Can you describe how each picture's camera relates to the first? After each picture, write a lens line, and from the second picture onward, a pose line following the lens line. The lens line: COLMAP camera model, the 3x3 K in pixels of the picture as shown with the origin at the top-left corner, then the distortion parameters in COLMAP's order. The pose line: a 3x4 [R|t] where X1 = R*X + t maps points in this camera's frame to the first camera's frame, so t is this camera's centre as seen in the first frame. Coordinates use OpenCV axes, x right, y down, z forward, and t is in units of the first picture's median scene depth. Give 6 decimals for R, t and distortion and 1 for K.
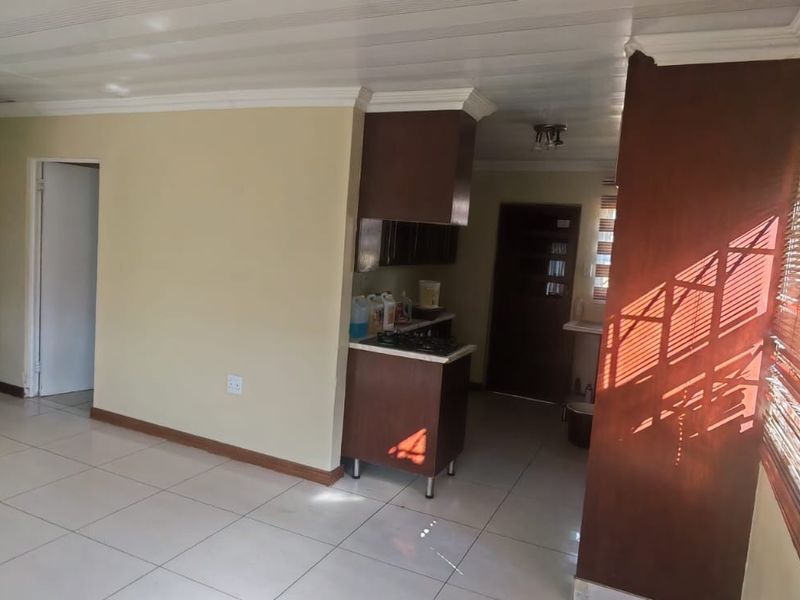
lens RADIAL K [[597.9, 0, 386.6], [0, 597.9, 290.2], [0, 0, 1]] dist [0.003700, -0.000842]
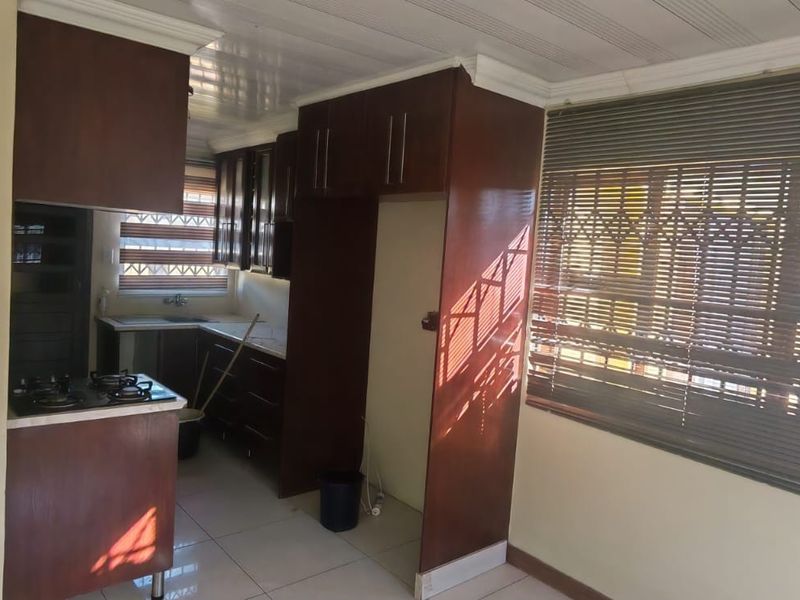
lens RADIAL K [[597.9, 0, 386.6], [0, 597.9, 290.2], [0, 0, 1]] dist [0.003700, -0.000842]
pose [[0.416053, -0.103434, 0.903439, -0.615121], [0.044317, 0.994636, 0.093466, -0.106828], [-0.908260, 0.001151, 0.418405, 0.664590]]
